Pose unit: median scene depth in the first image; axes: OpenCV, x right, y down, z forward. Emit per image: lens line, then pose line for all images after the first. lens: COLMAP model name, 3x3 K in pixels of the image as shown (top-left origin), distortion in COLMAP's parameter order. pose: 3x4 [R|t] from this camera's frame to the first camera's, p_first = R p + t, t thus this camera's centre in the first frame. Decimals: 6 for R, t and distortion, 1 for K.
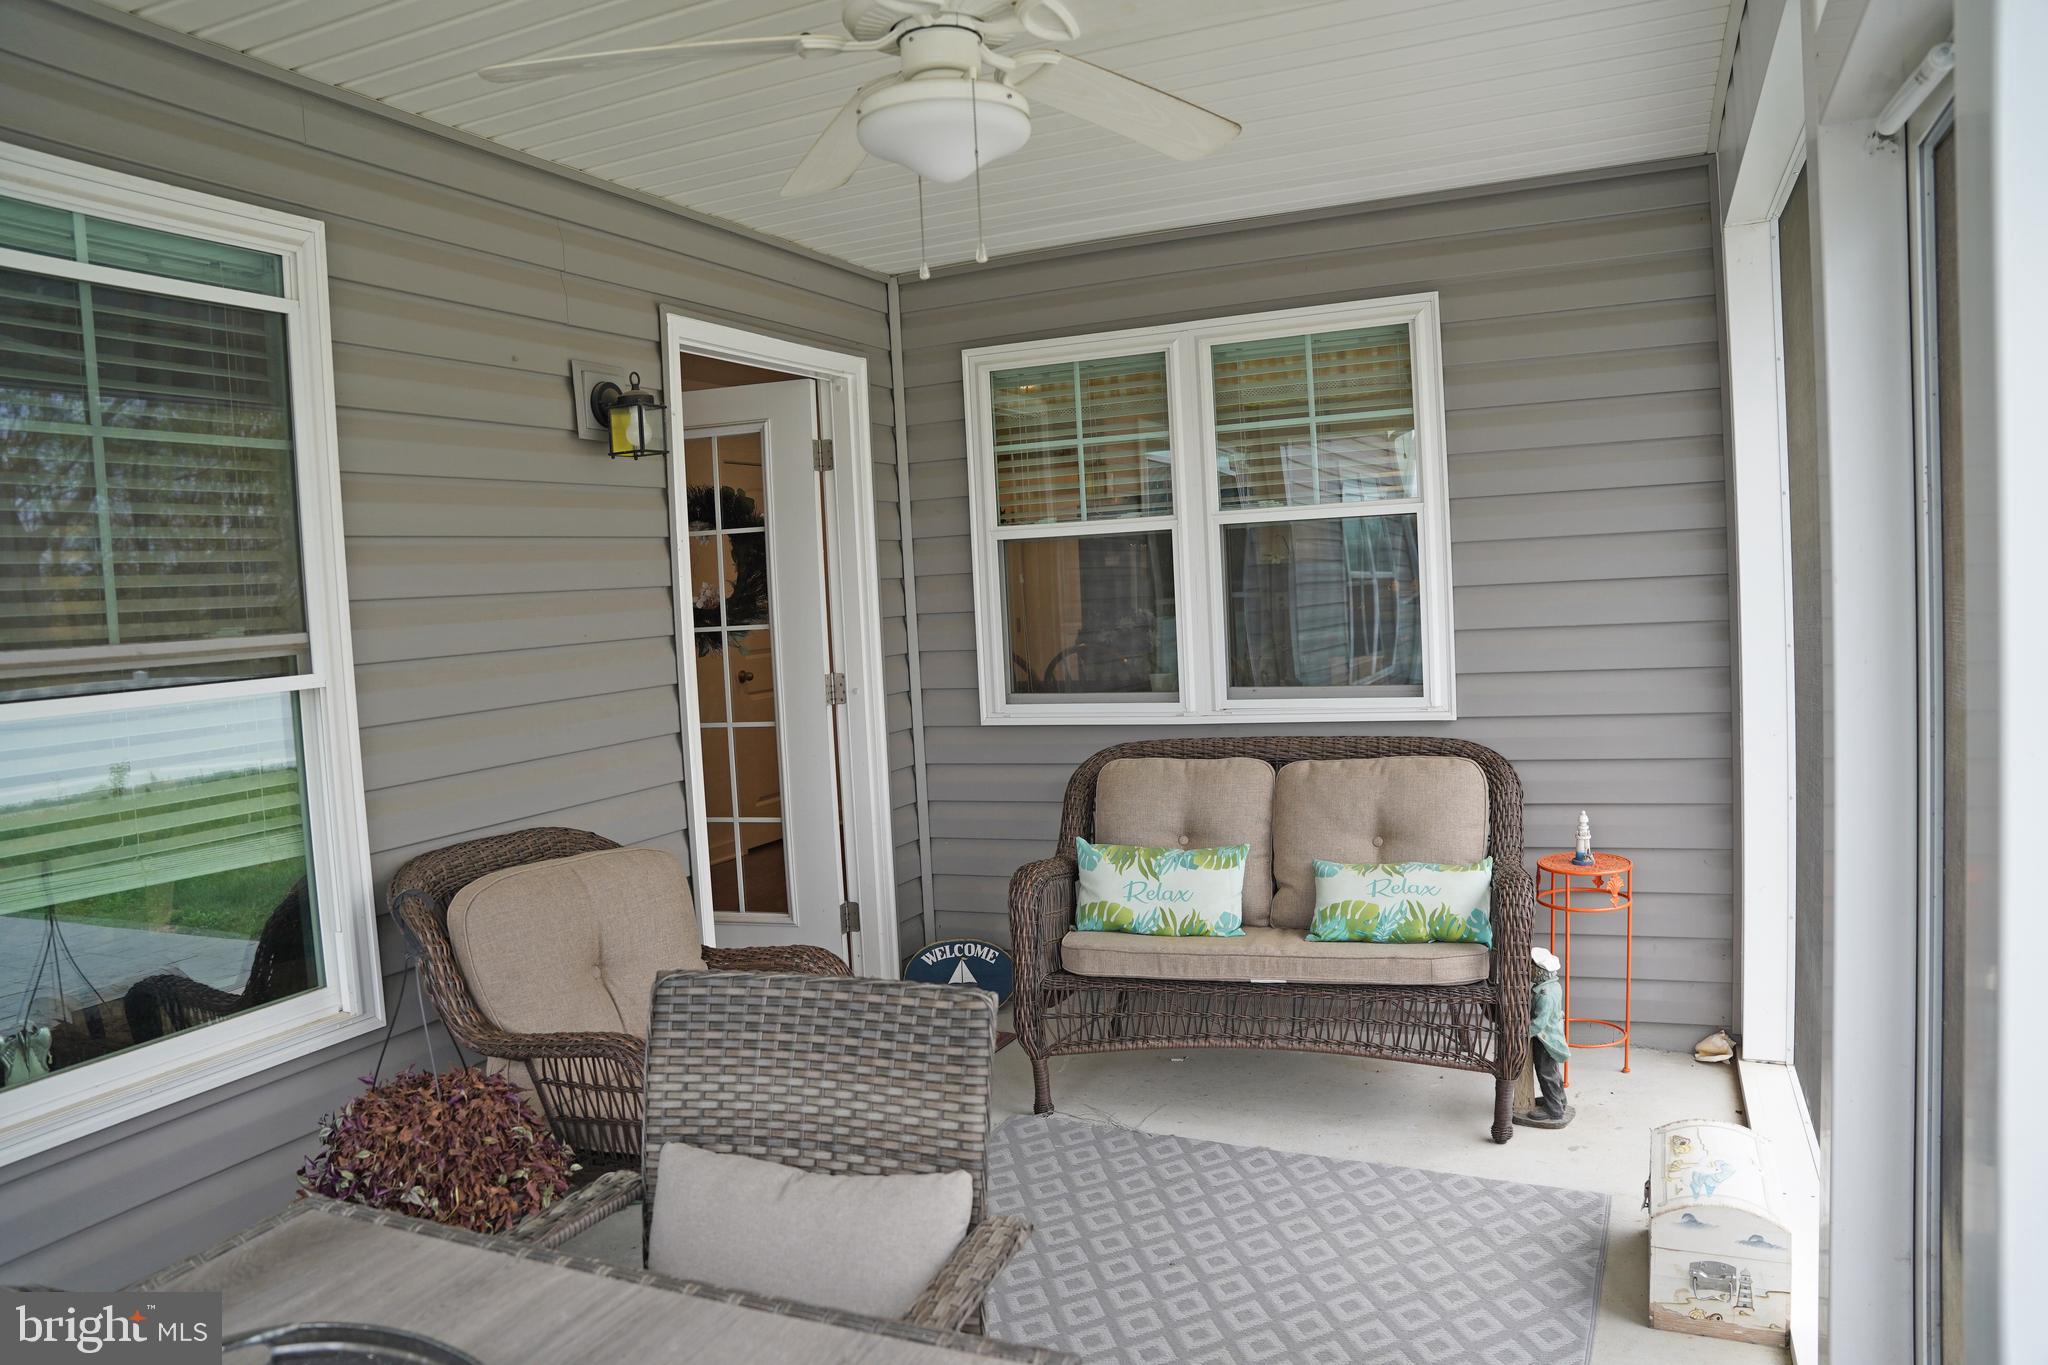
lens RADIAL K [[1413.1, 0, 1024.0], [0, 1413.1, 682.5], [0, 0, 1]] dist [-0.183600, 0.139322]
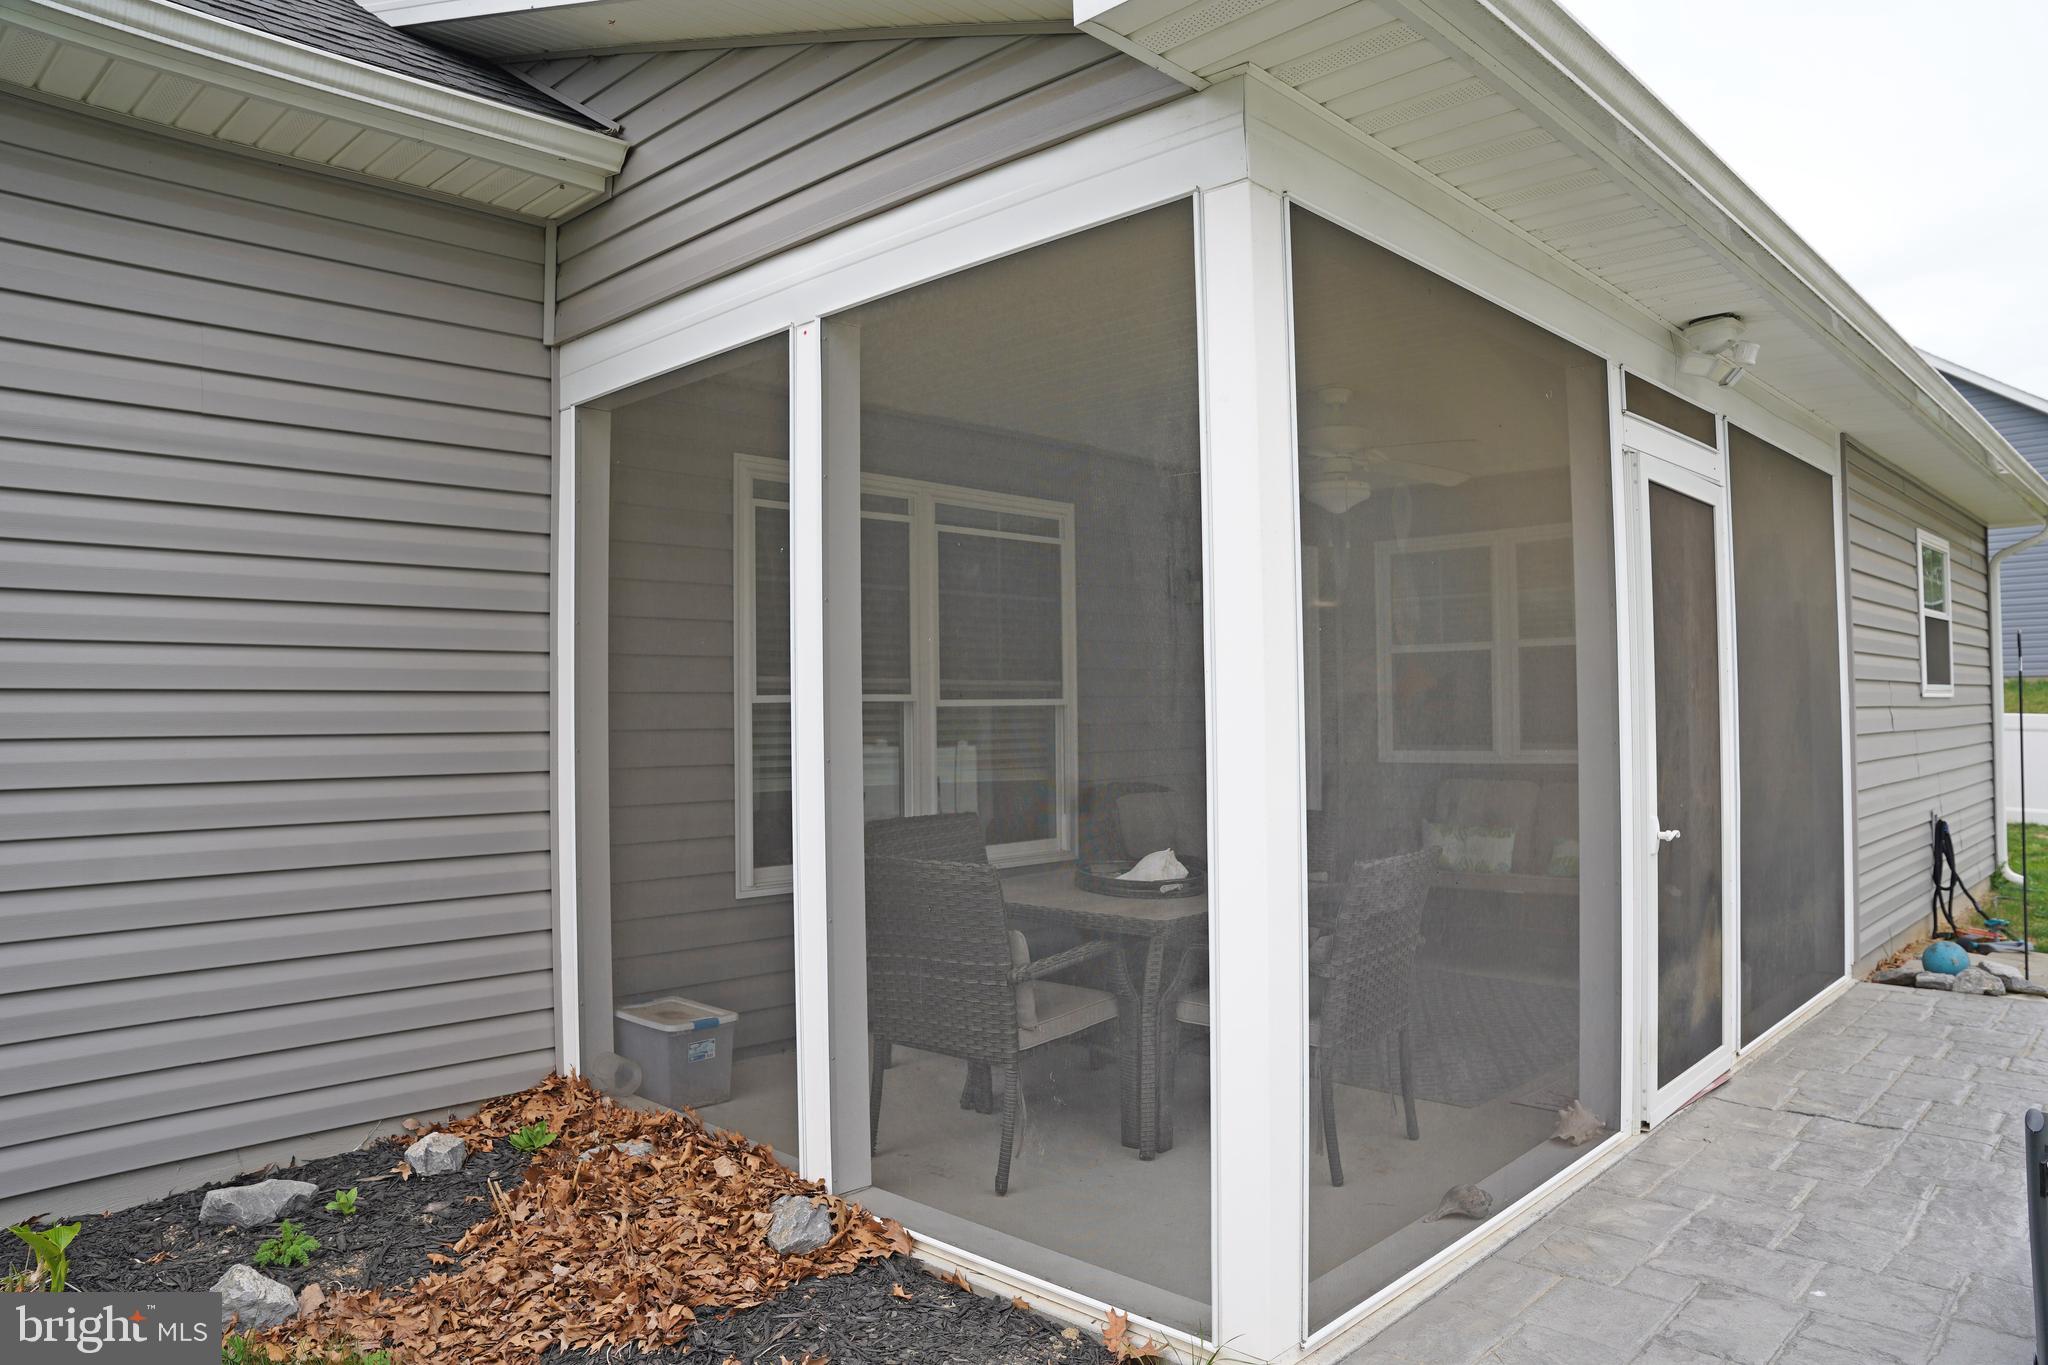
lens RADIAL K [[1413.1, 0, 1024.0], [0, 1413.1, 682.5], [0, 0, 1]] dist [-0.183600, 0.139322]
pose [[0.944065, 0.032438, -0.328161, 0.200702], [-0.058771, 0.995769, -0.070643, 0.137862], [0.324481, 0.085978, 0.941977, -1.273015]]
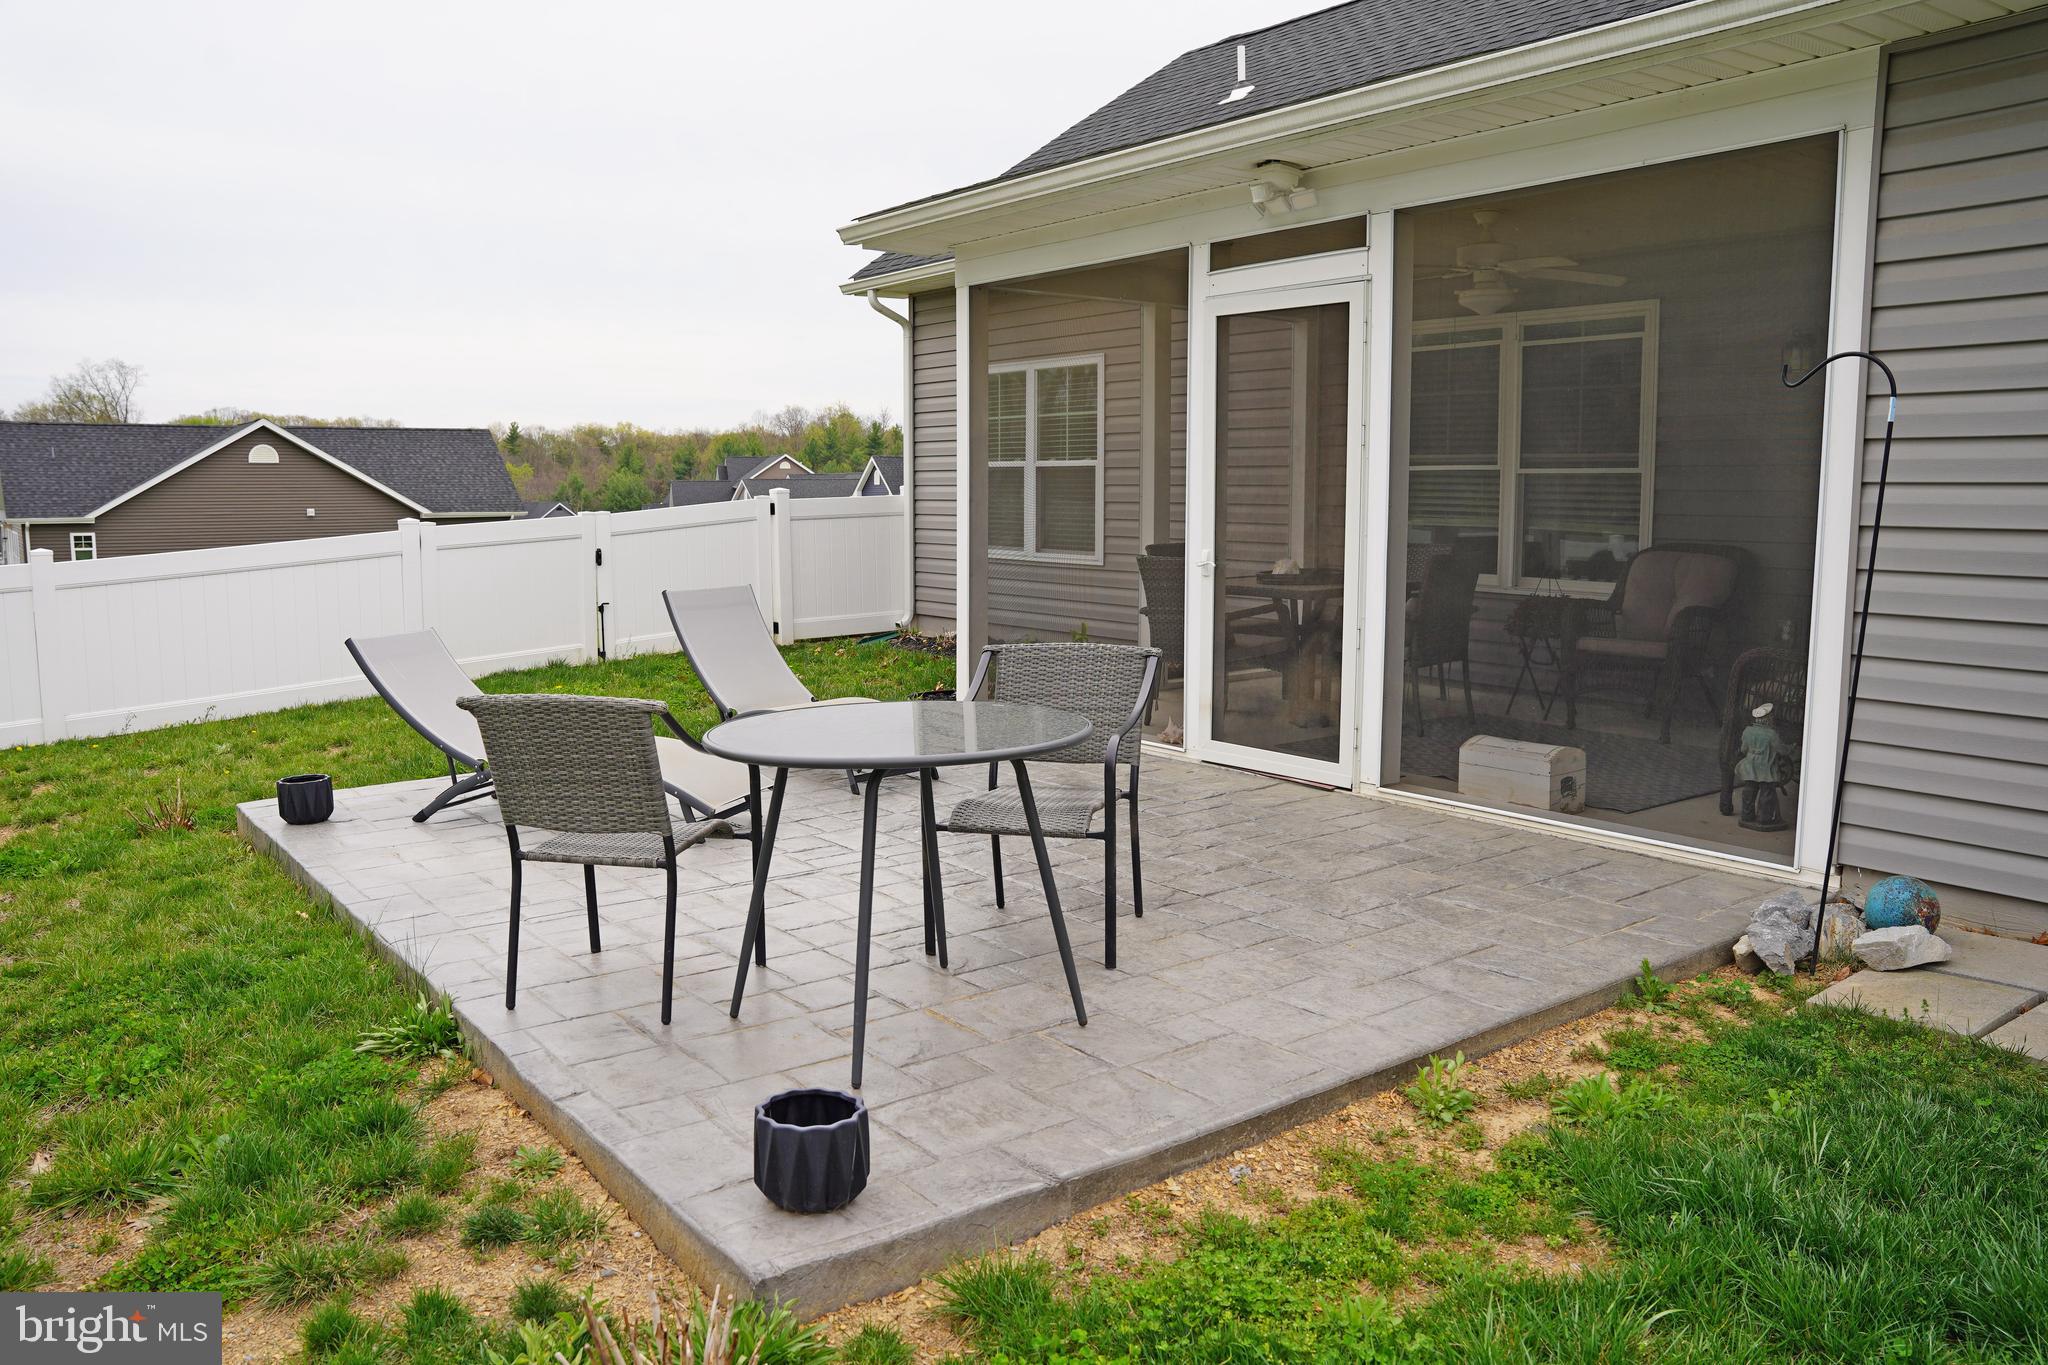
lens RADIAL K [[1527.4, 0, 1024.0], [0, 1527.4, 682.5], [0, 0, 1]] dist [-0.154322, 0.133990]
pose [[-0.483983, 0.161962, -0.859958, 2.723876], [-0.035582, 0.978268, 0.204270, -0.152535], [0.874354, 0.129462, -0.467702, 1.357412]]
